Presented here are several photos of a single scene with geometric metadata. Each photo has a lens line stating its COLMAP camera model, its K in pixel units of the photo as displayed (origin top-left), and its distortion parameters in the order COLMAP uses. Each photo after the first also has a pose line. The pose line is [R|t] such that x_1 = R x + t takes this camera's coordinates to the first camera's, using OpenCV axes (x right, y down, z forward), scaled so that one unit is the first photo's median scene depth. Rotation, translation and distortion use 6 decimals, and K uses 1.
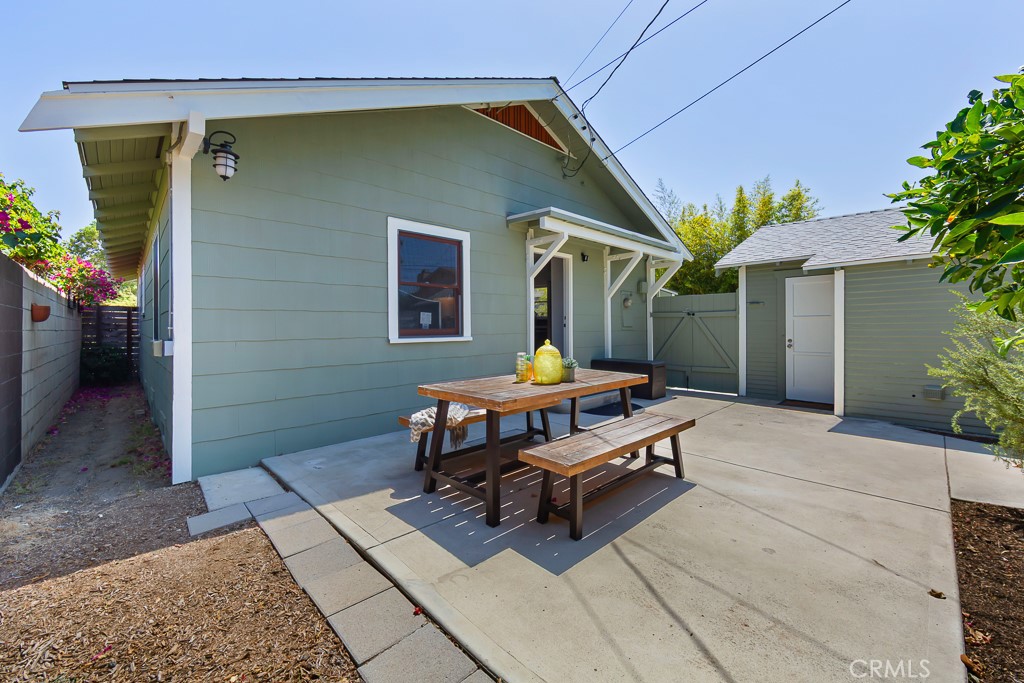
lens RADIAL K [[408.5, 0, 513.4], [0, 408.5, 331.6], [0, 0, 1]] dist [0.000028, 0.000177]
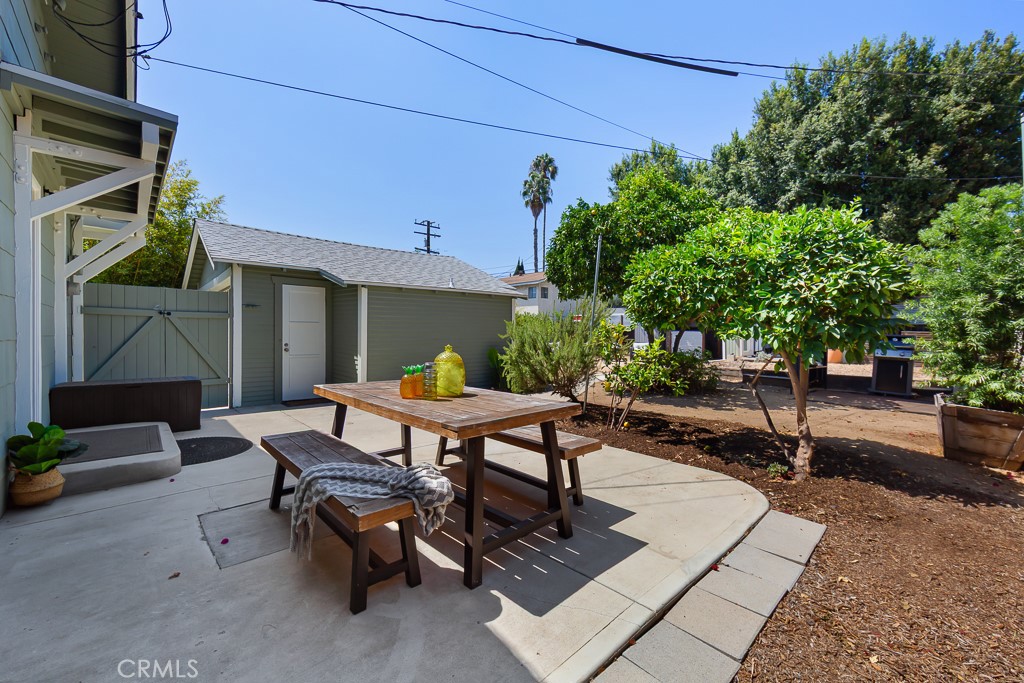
lens RADIAL K [[408.5, 0, 514.9], [0, 408.5, 340.1], [0, 0, 1]] dist [0.000028, 0.000177]
pose [[0.016638, -0.010862, 0.999803, -0.528937], [0.000437, 0.999941, 0.010856, -0.001132], [-0.999861, 0.000257, 0.016642, 0.576095]]
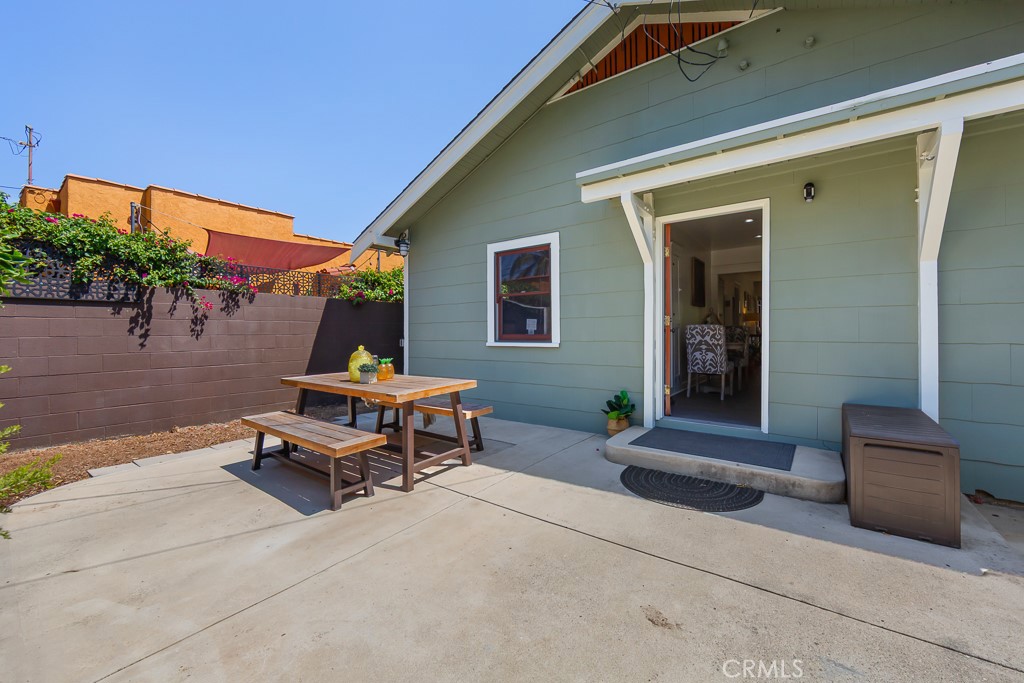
lens RADIAL K [[408.5, 0, 509.7], [0, 408.5, 334.3], [0, 0, 1]] dist [0.000028, 0.000177]
pose [[0.143180, 0.013245, -0.989608, 0.904674], [-0.006804, 0.999900, 0.012399, -0.021727], [0.989673, 0.004958, 0.143255, 0.852506]]
